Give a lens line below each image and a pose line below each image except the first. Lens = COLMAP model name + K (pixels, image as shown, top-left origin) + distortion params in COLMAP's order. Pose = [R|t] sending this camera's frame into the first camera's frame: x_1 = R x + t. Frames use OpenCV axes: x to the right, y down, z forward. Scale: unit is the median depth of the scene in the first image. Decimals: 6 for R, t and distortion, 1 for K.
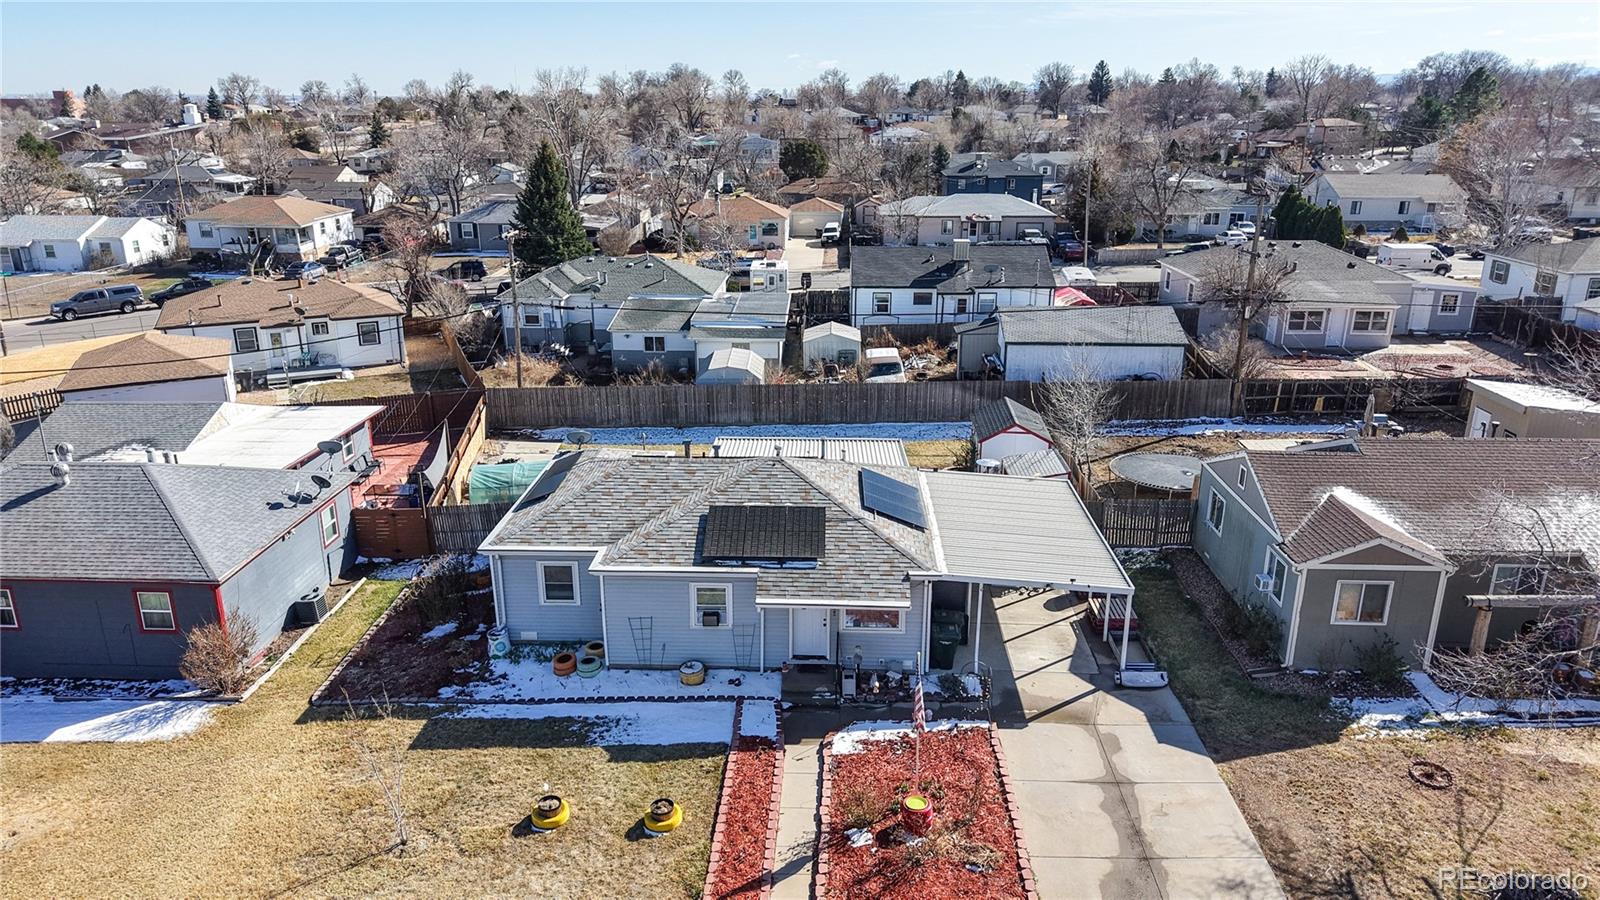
lens RADIAL K [[1082.9, 0, 801.6], [0, 1082.9, 454.9], [0, 0, 1]] dist [0.030211, -0.039872]
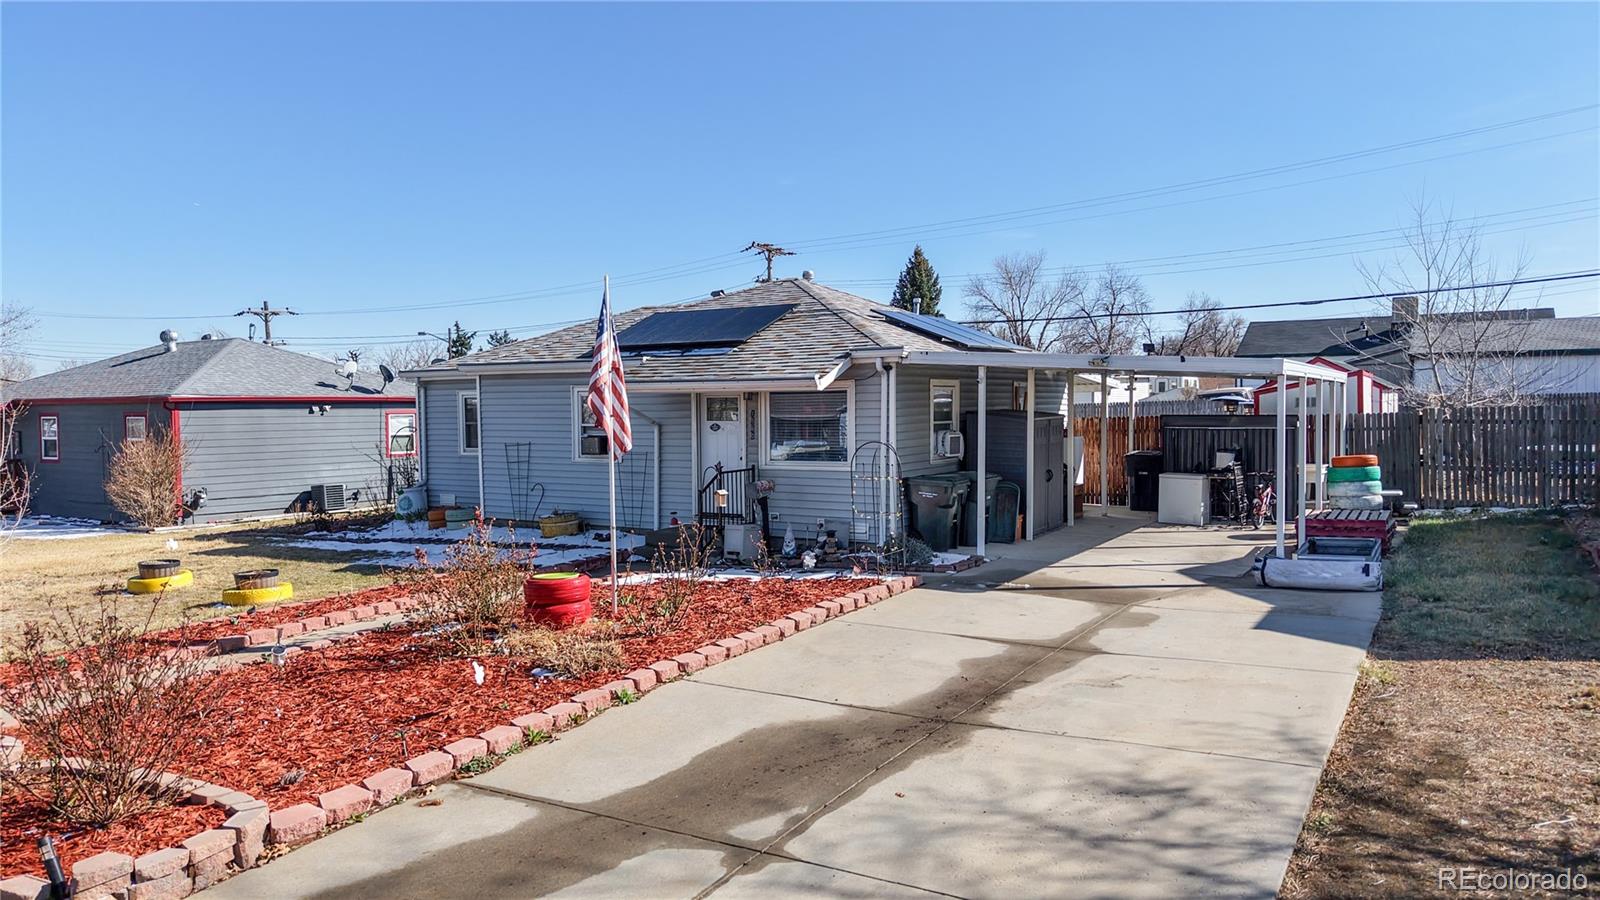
lens RADIAL K [[1082.9, 0, 791.9], [0, 1082.9, 440.9], [0, 0, 1]] dist [0.030211, -0.039872]
pose [[0.867653, 0.006586, -0.497127, 0.281862], [-0.148982, 0.957407, -0.247338, 0.239340], [0.474324, 0.288667, 0.831678, 0.413899]]
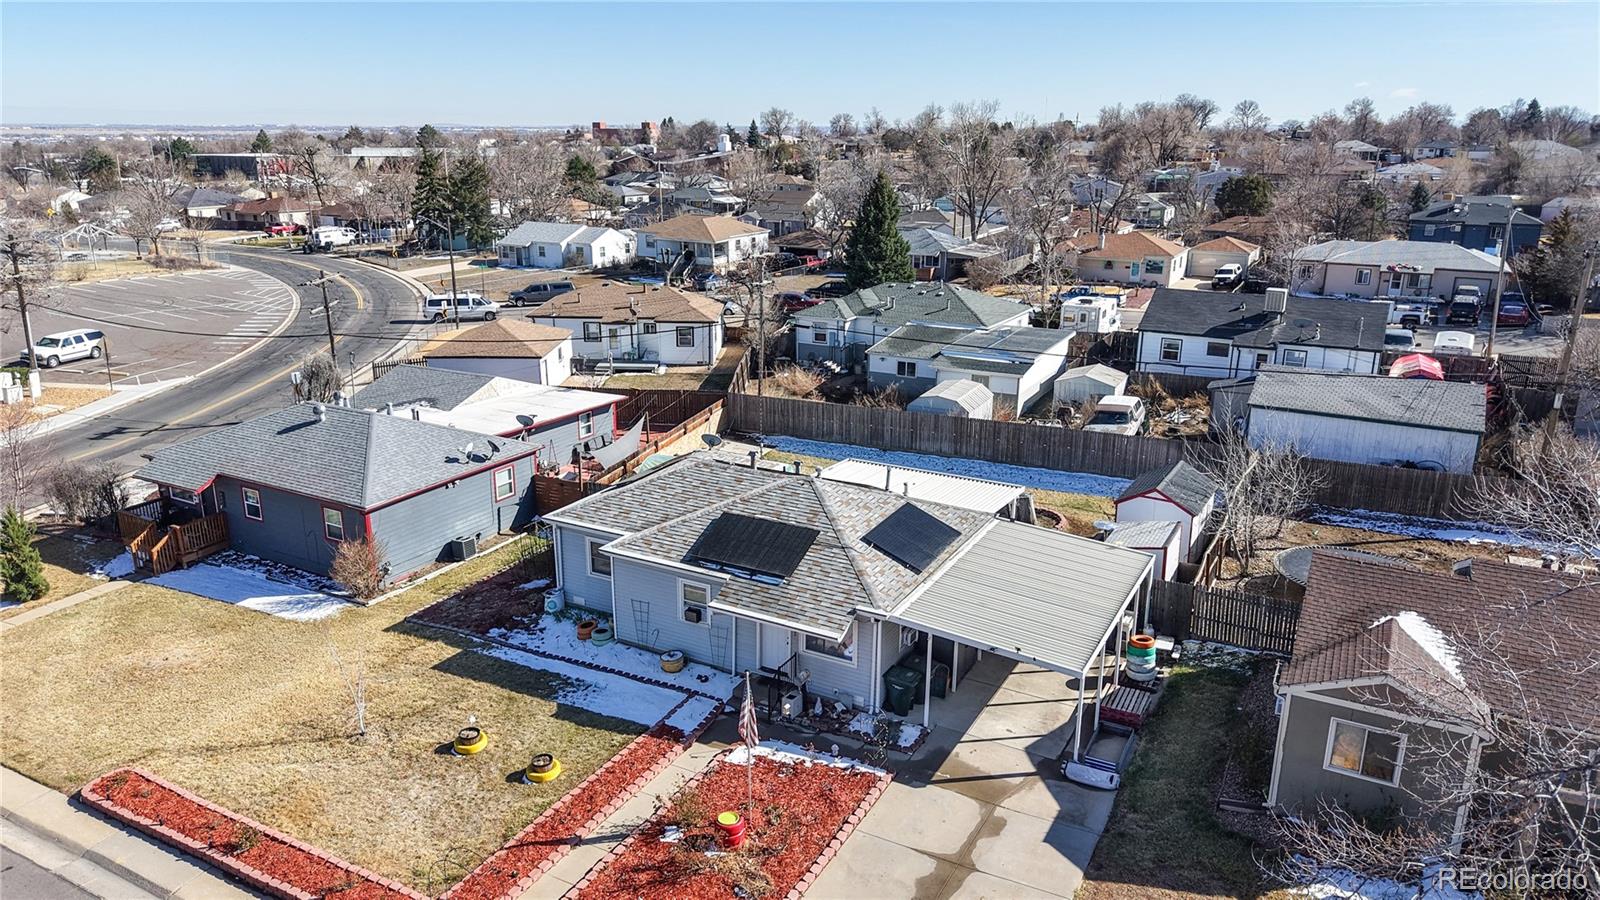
lens RADIAL K [[1082.9, 0, 792.9], [0, 1082.9, 456.8], [0, 0, 1]] dist [0.030211, -0.039872]
pose [[0.891284, 0.134488, -0.433043, 0.362929], [-0.145081, 0.989382, 0.008662, -0.021881], [0.429610, 0.055106, 0.901332, 0.056126]]
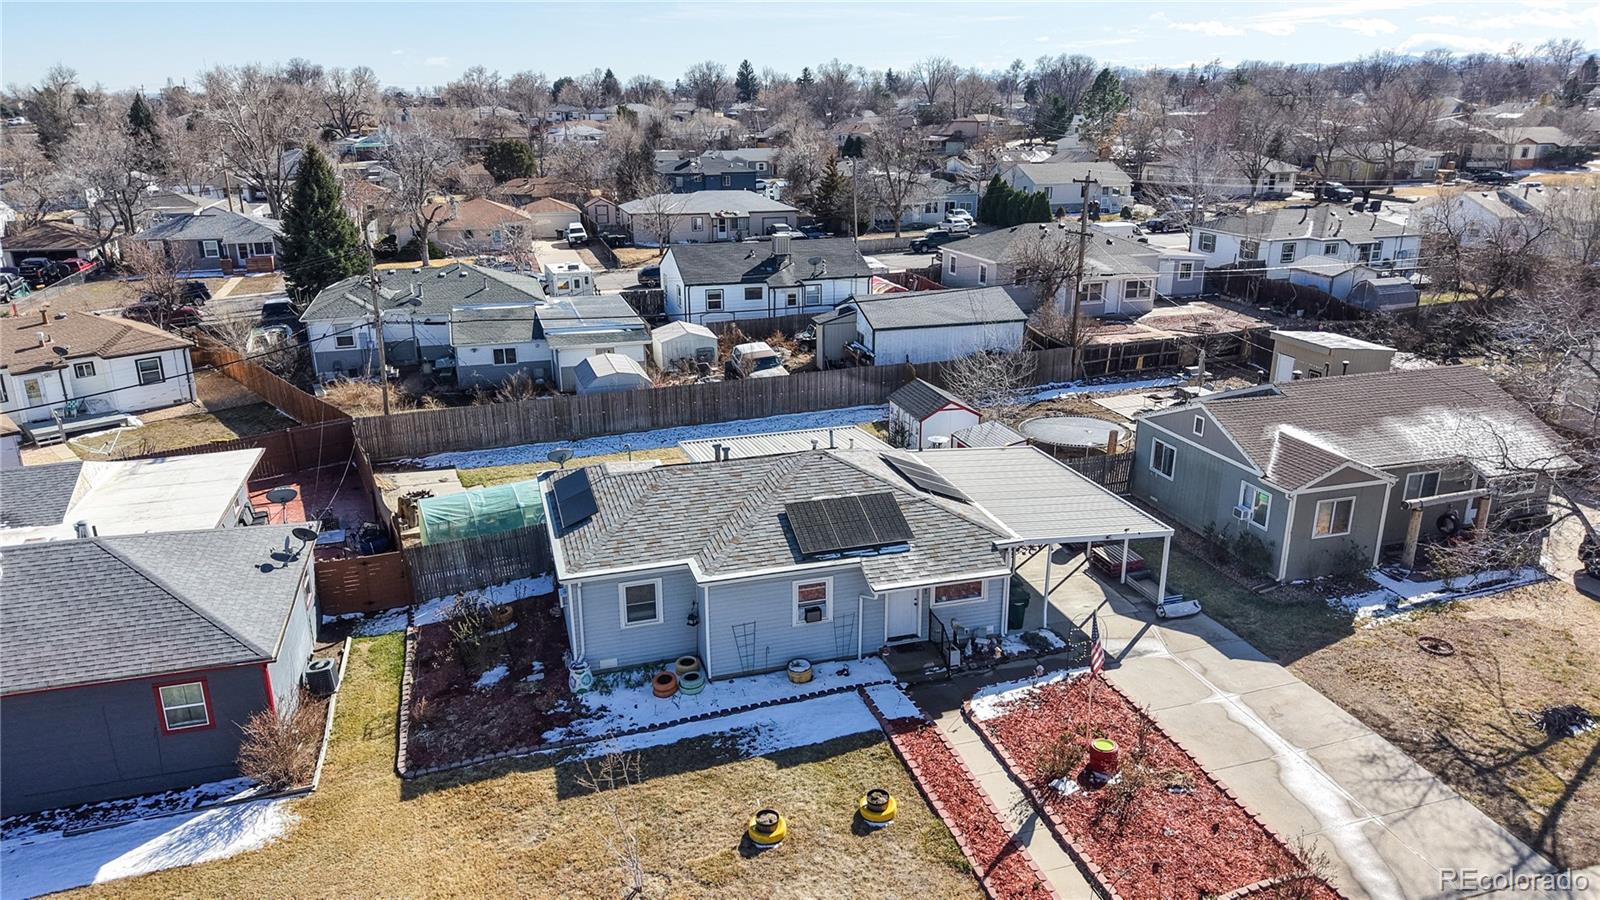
lens RADIAL K [[1082.9, 0, 806.1], [0, 1082.9, 450.2], [0, 0, 1]] dist [0.030211, -0.039872]
pose [[0.943785, -0.104312, 0.313670, -0.316308], [0.105035, 0.994361, 0.014643, -0.012768], [-0.313428, 0.019126, 0.949419, 0.036525]]
